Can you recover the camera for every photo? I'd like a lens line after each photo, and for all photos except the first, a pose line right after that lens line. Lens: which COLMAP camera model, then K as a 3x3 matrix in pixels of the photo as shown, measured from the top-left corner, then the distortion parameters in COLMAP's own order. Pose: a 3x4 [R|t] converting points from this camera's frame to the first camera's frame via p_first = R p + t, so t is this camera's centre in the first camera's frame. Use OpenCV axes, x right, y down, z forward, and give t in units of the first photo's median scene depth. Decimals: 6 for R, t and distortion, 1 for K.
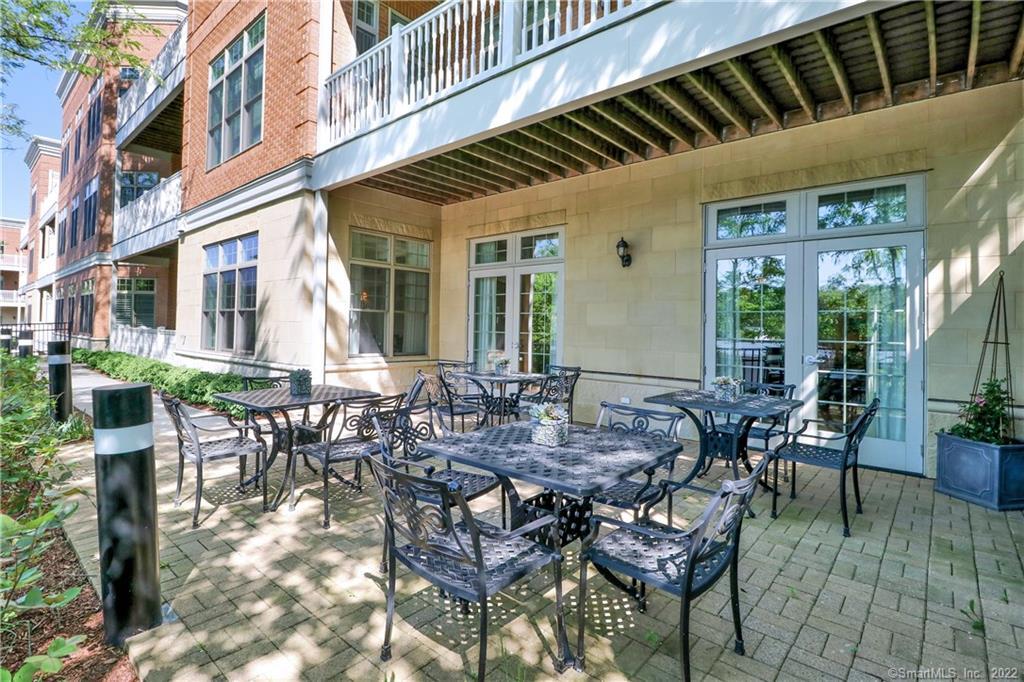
lens RADIAL K [[495.2, 0, 511.4], [0, 495.2, 317.9], [0, 0, 1]] dist [-0.001354, -0.000189]
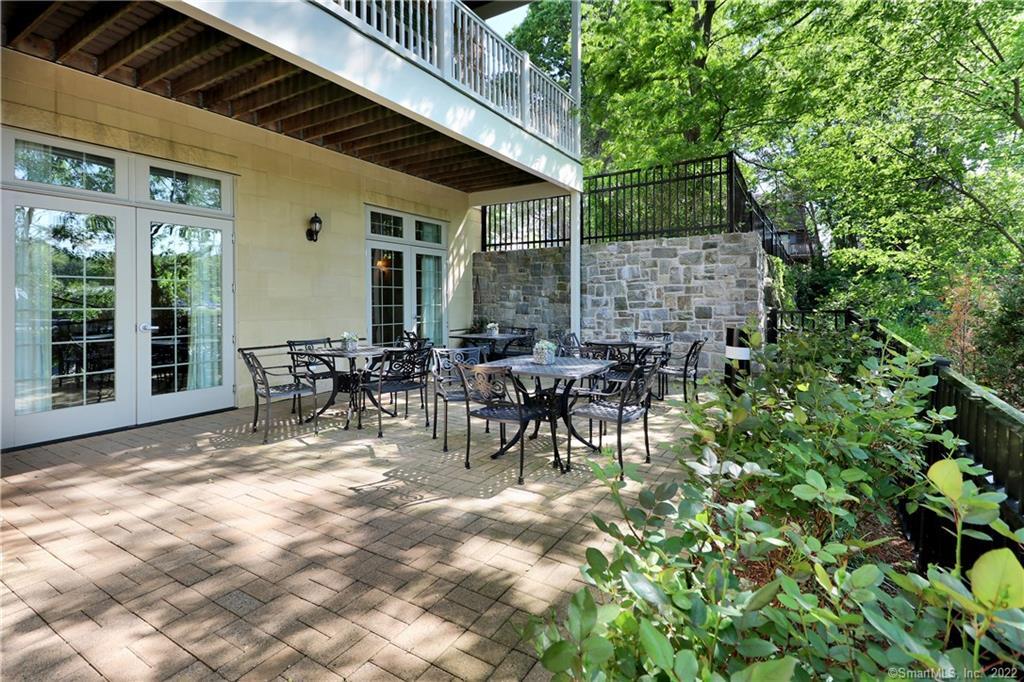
lens RADIAL K [[482.3, 0, 512.6], [0, 482.3, 295.8], [0, 0, 1]] dist [0.000590, 0.000038]
pose [[-0.171169, -0.010045, 0.985190, -1.011762], [-0.021104, 0.999756, 0.006527, -0.002636], [-0.985016, -0.019674, -0.171340, 0.892059]]
